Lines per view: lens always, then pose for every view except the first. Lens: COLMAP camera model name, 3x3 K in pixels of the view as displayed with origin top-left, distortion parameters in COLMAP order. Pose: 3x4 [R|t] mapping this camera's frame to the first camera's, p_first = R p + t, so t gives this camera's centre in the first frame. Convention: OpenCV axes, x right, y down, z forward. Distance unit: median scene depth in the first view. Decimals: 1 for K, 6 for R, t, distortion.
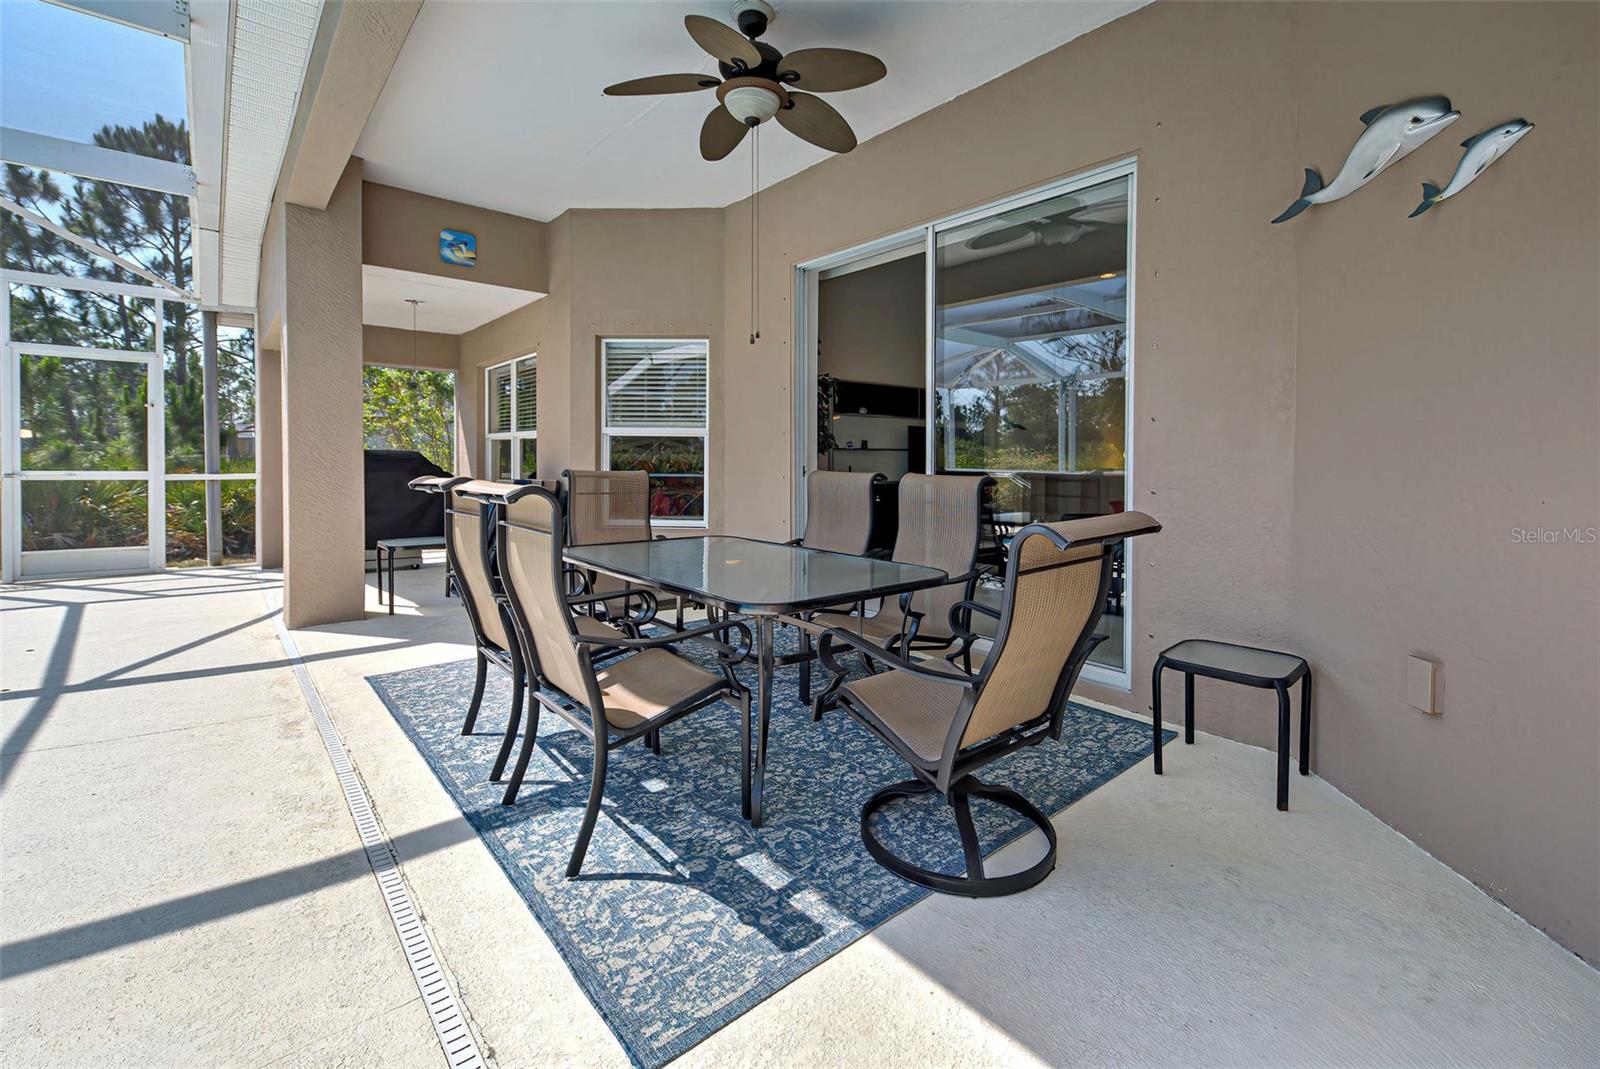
lens RADIAL K [[697.5, 0, 797.5], [0, 697.5, 471.8], [0, 0, 1]] dist [0.012402, -0.005689]
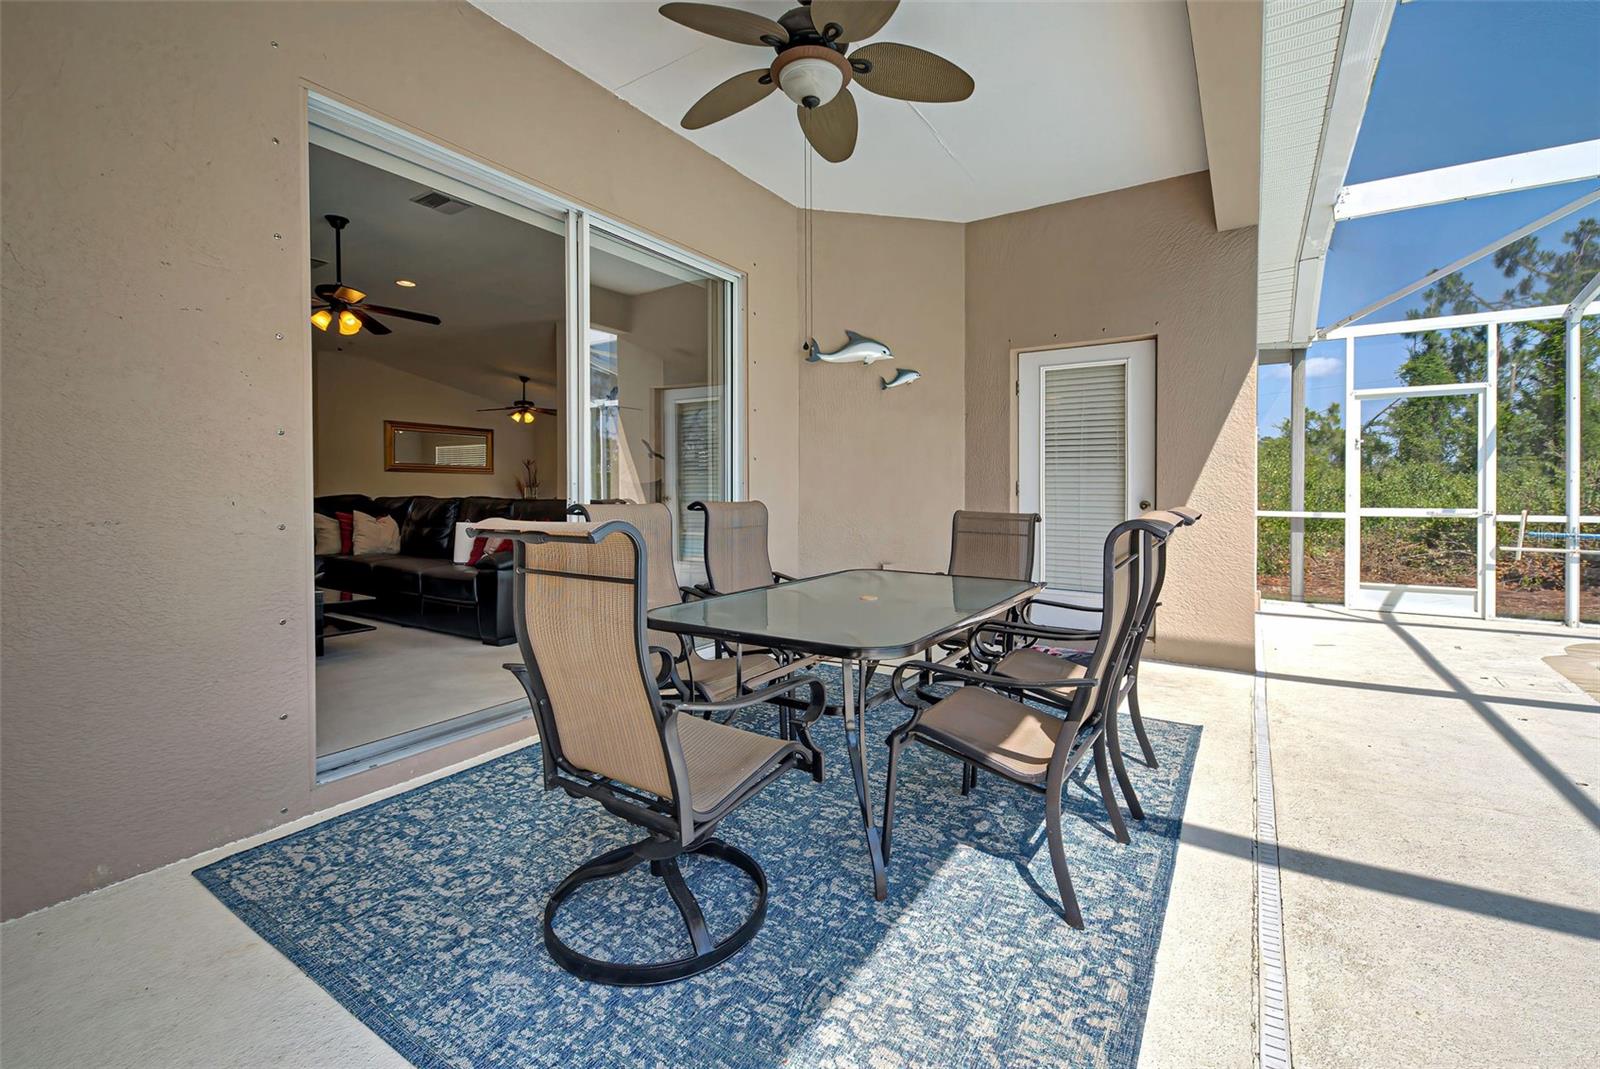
lens RADIAL K [[697.5, 0, 808.7], [0, 697.5, 506.5], [0, 0, 1]] dist [0.012402, -0.005689]
pose [[-0.307237, -0.030044, 0.951159, -0.338044], [0.014687, 0.999233, 0.036307, -0.010830], [-0.951520, 0.025125, -0.306560, 0.482823]]
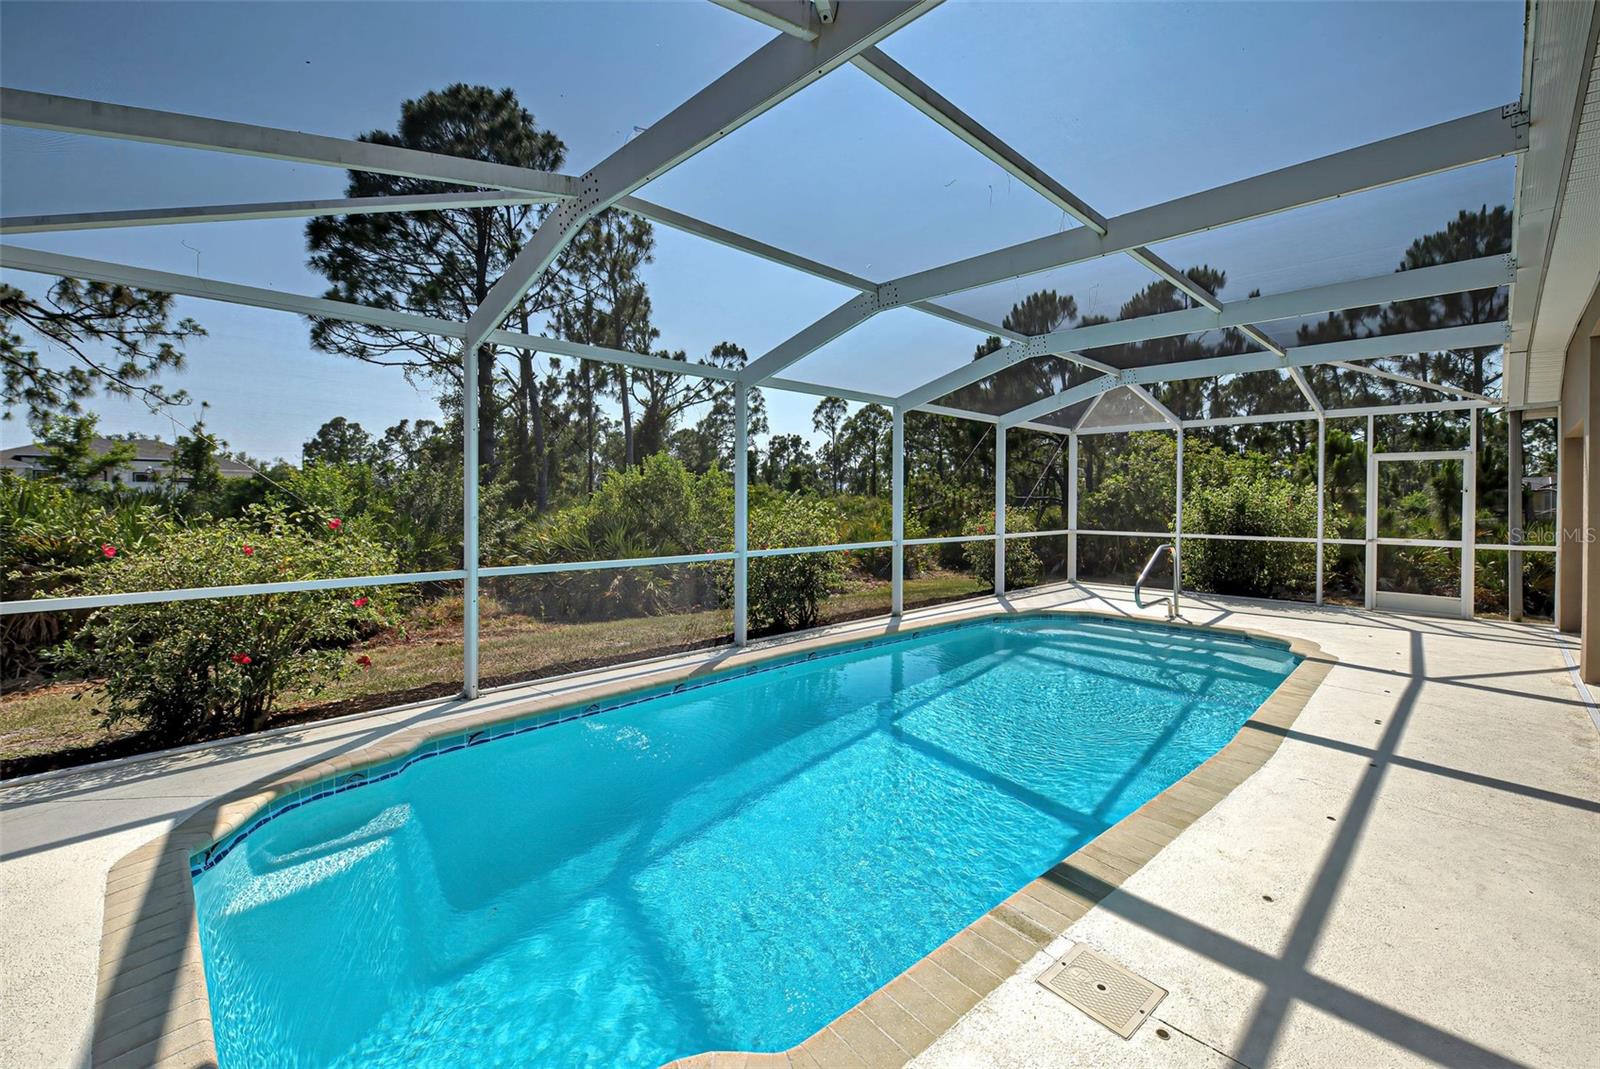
lens RADIAL K [[697.5, 0, 805.0], [0, 697.5, 504.5], [0, 0, 1]] dist [0.012402, -0.005689]
pose [[0.096023, 0.001653, -0.995378, 0.269420], [-0.023670, 0.999720, -0.000623, -0.039416], [0.995098, 0.023621, 0.096035, -0.356652]]
